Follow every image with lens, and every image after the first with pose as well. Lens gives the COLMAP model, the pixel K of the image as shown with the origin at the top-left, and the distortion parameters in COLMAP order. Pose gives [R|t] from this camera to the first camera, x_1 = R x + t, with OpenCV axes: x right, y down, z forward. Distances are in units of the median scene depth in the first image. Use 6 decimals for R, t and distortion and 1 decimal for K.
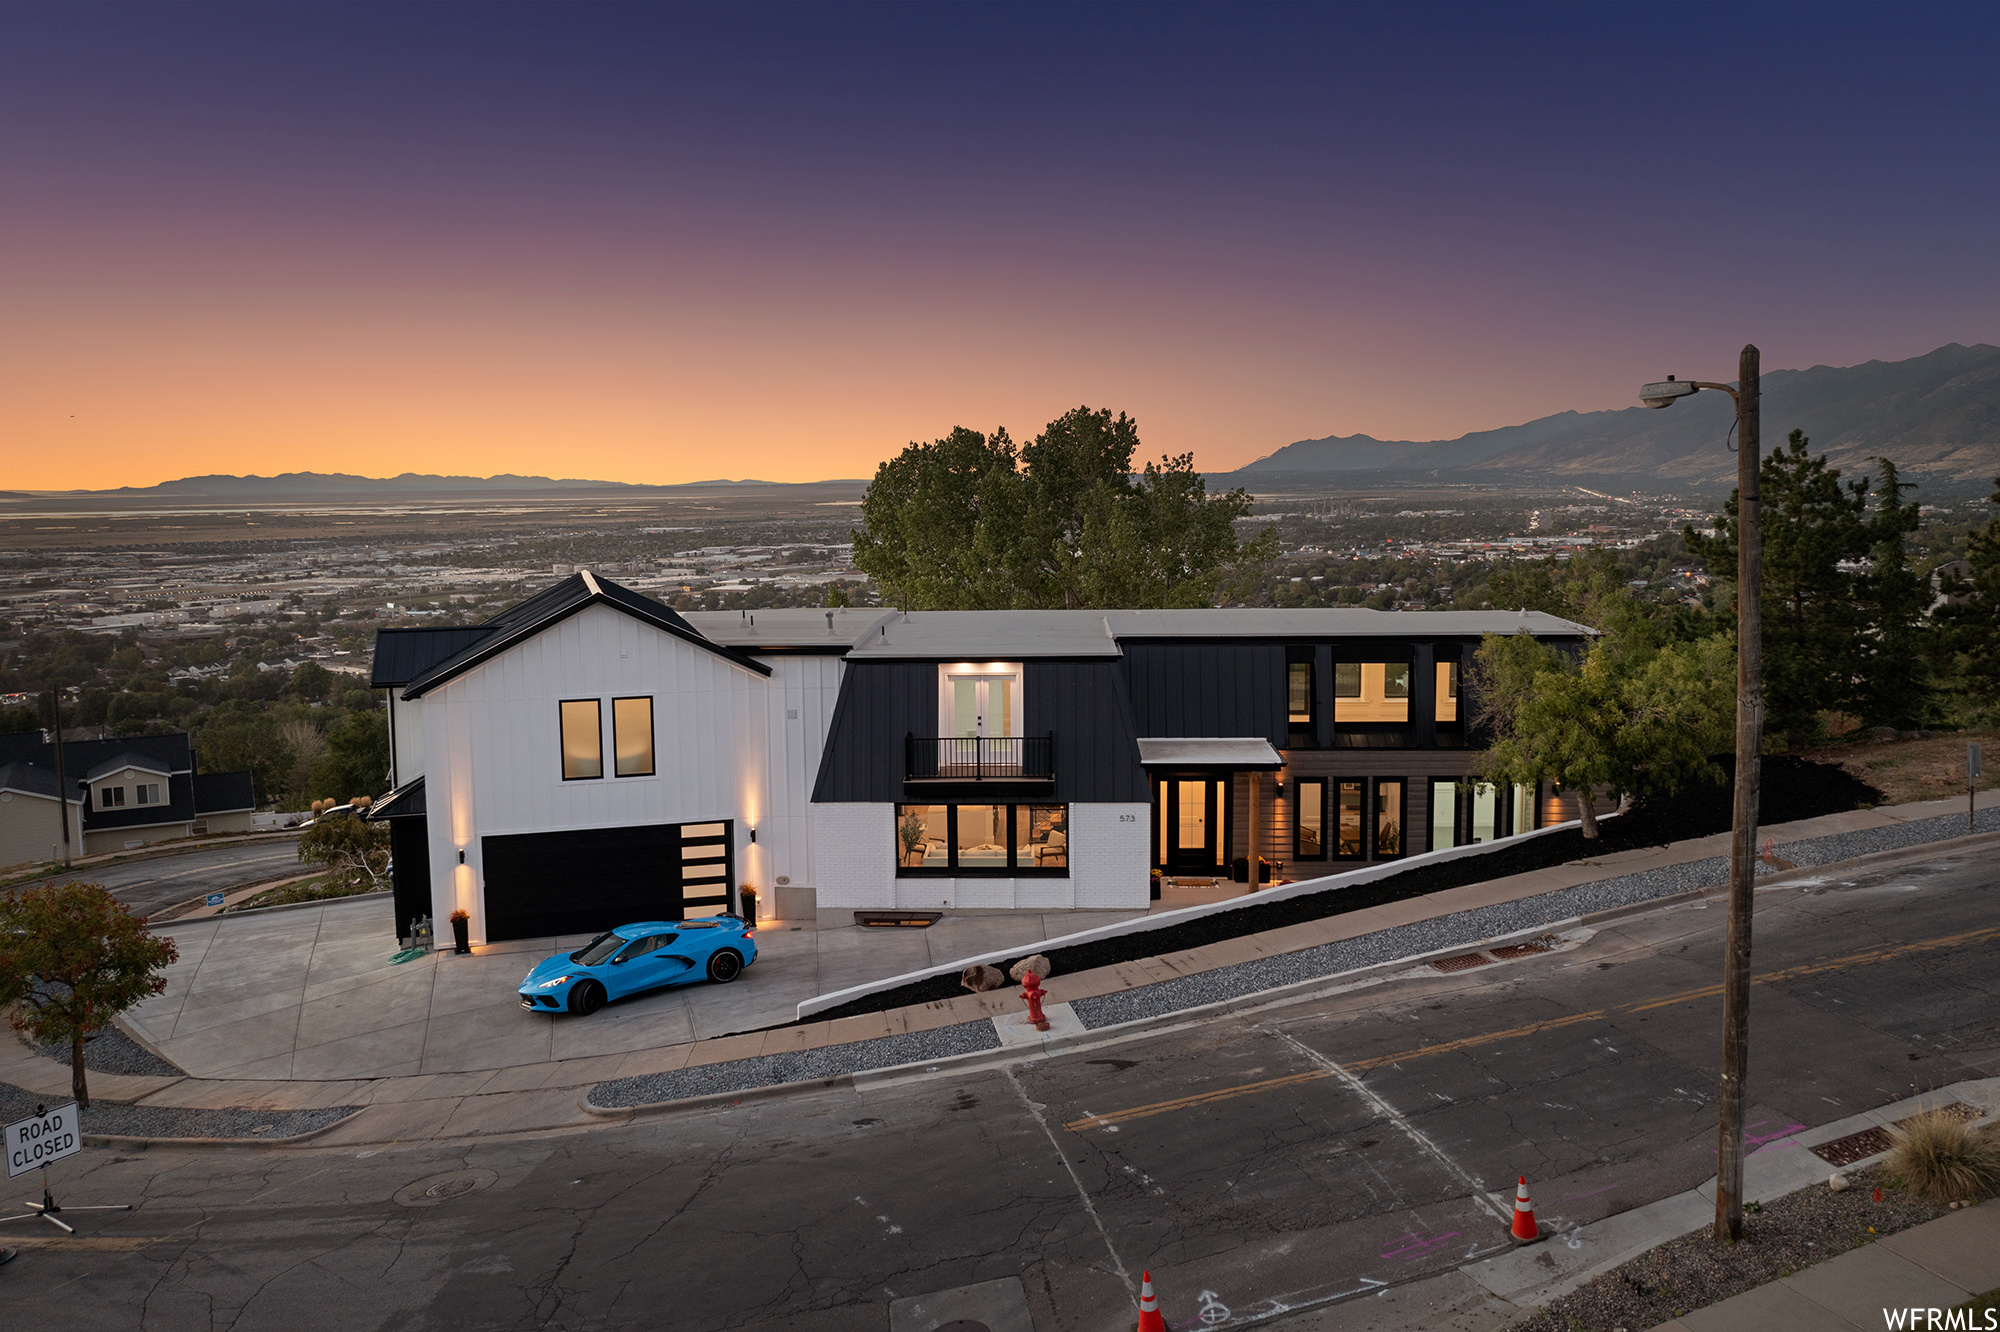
lens RADIAL K [[1438.1, 0, 1000.0], [0, 1438.1, 666.0], [0, 0, 1]] dist [-0.035294, -0.000790]
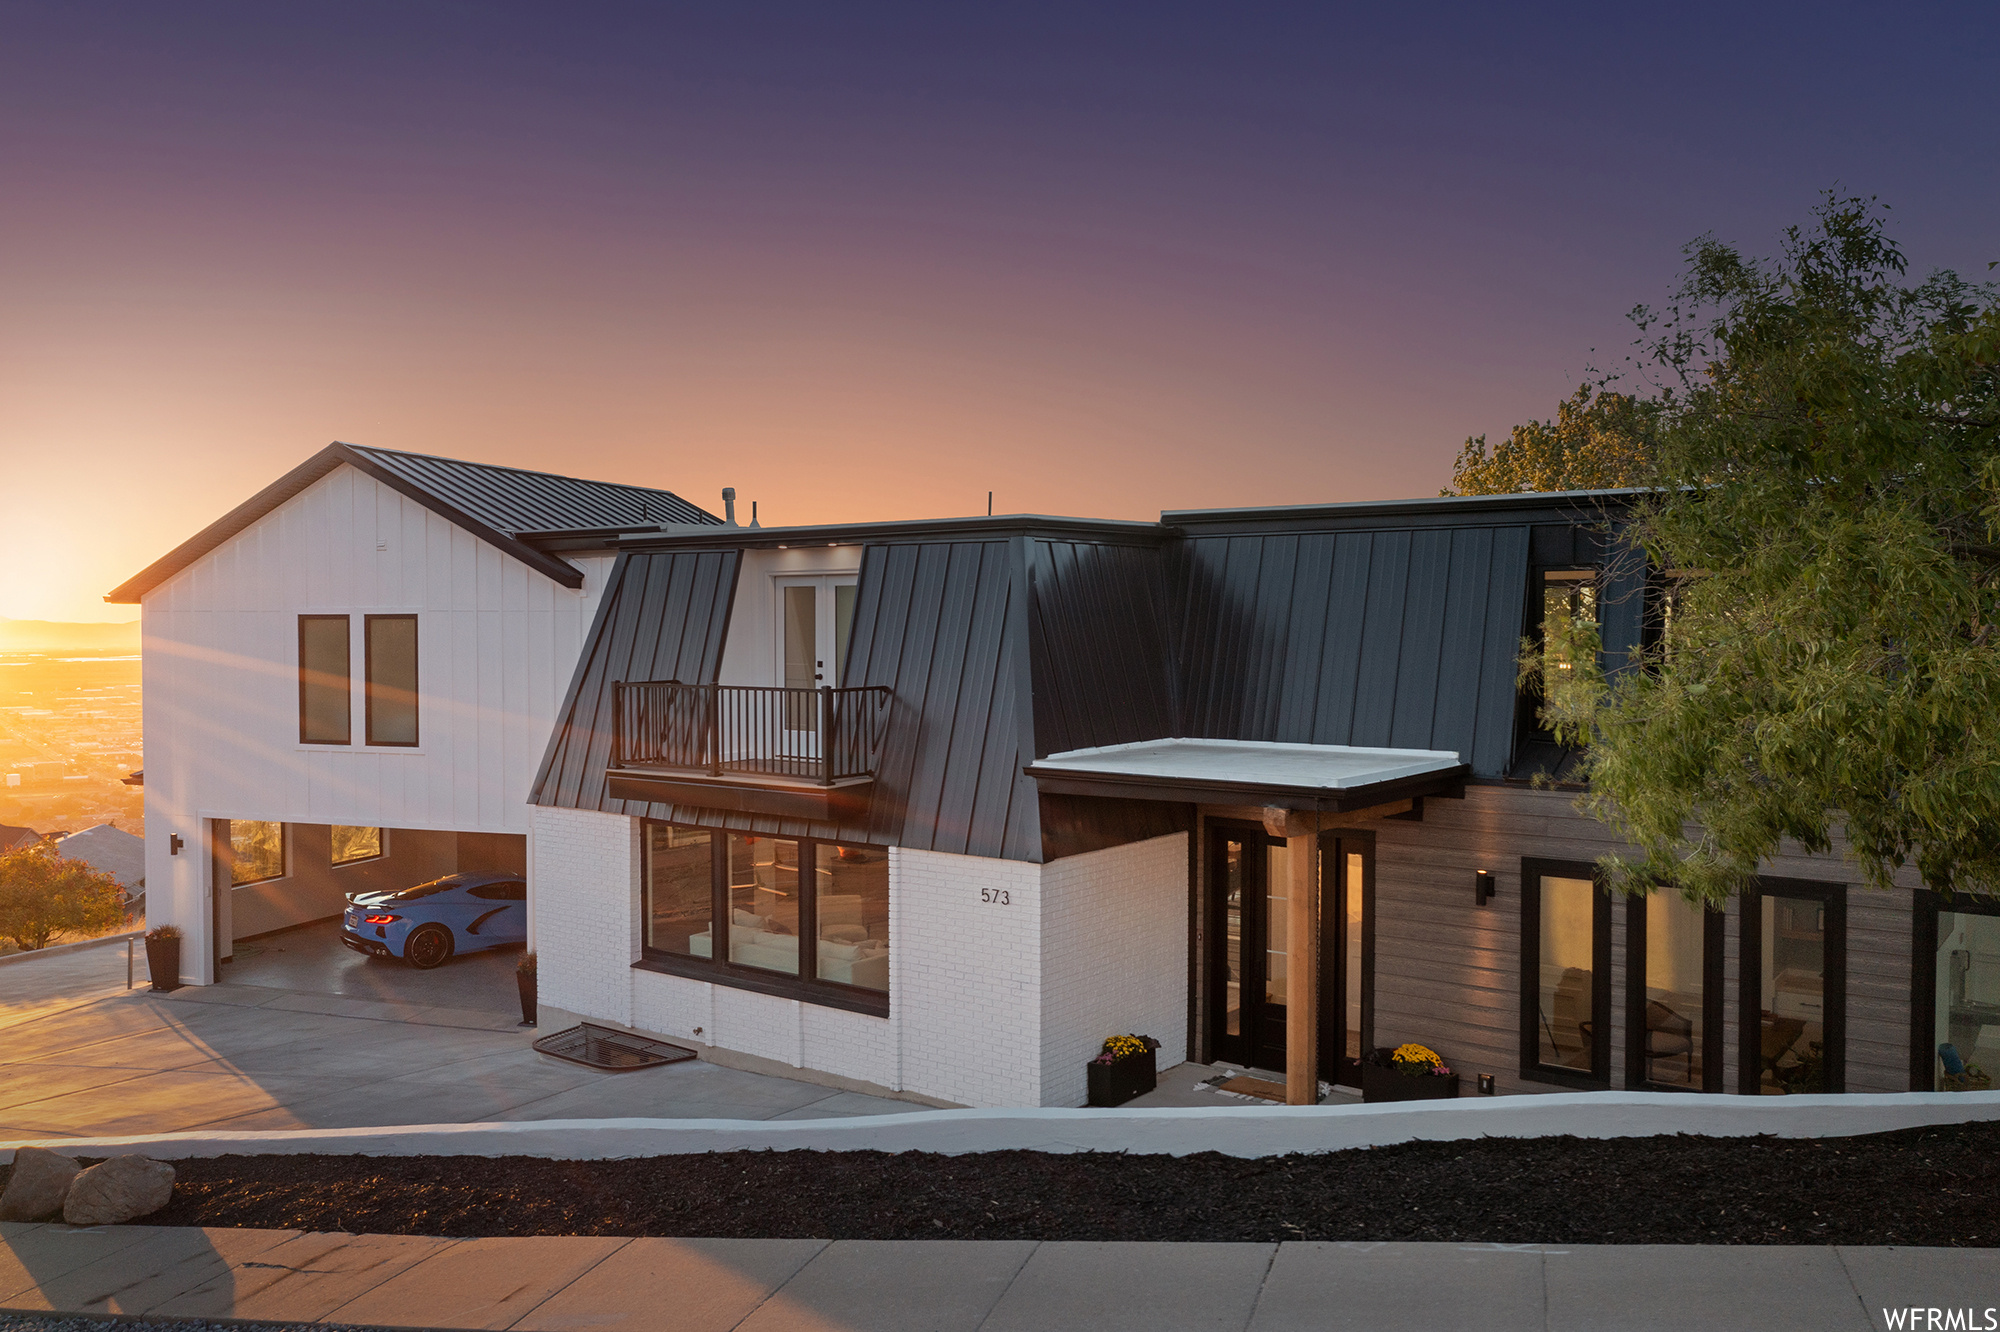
lens RADIAL K [[1599.7, 0, 1000.0], [0, 1599.7, 666.0], [0, 0, 1]] dist [-0.023889, -0.003952]
pose [[0.814367, 0.025057, -0.579809, 0.352888], [-0.064837, 0.996741, -0.047992, 0.058750], [0.576717, 0.076676, 0.813338, 0.595688]]
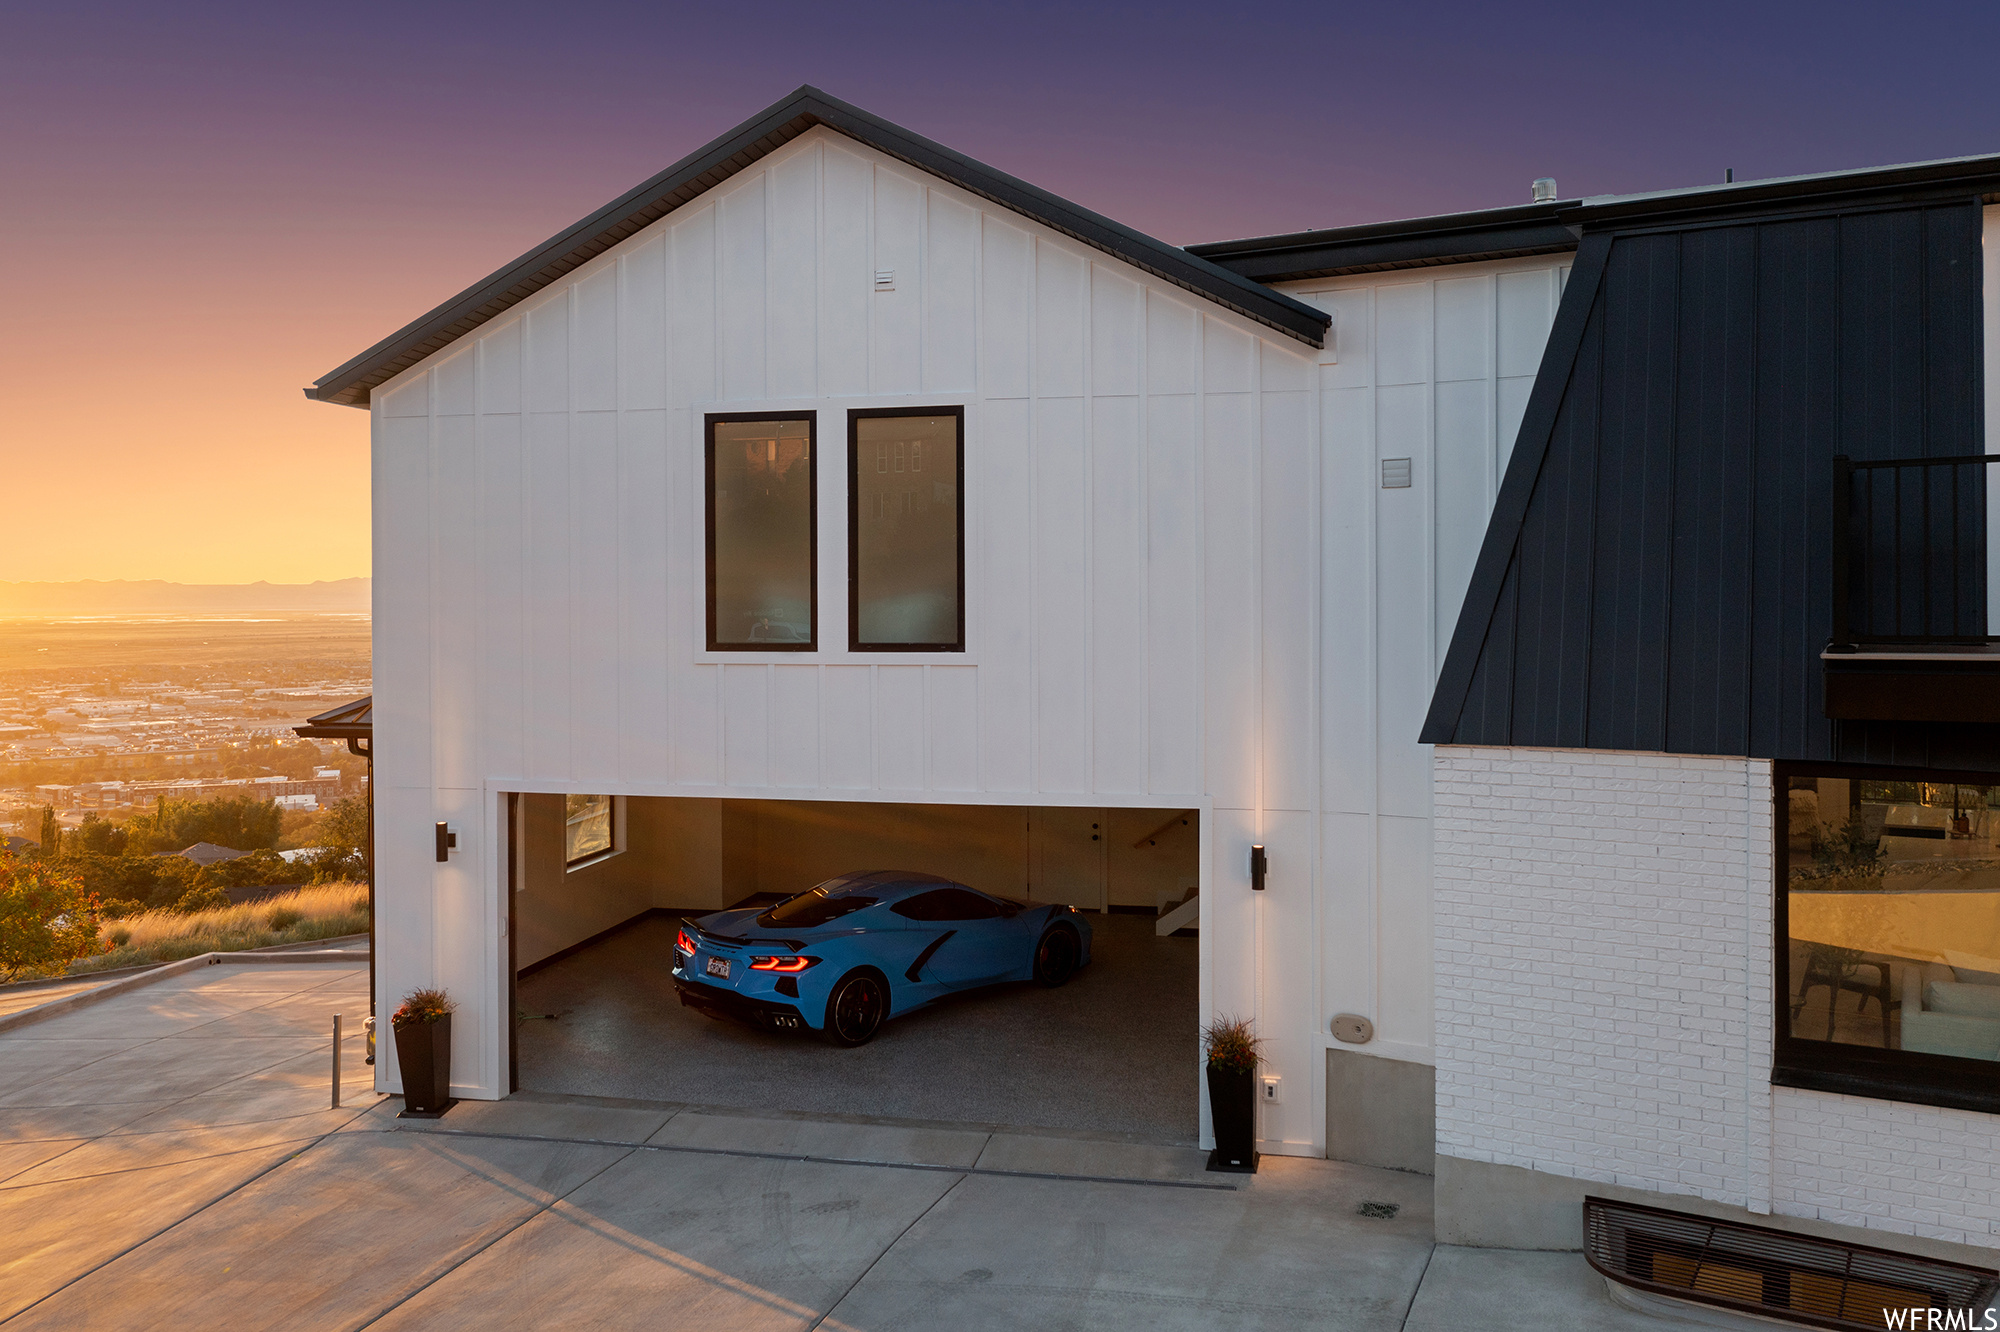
lens RADIAL K [[1665.3, 0, 965.5], [0, 1665.3, 604.4], [0, 0, 1]] dist [-0.014290, -0.001201]
pose [[0.866675, 0.011060, -0.498751, -0.050650], [-0.049794, 0.996679, -0.064426, 0.090483], [0.496382, 0.080671, 0.864348, 0.675913]]
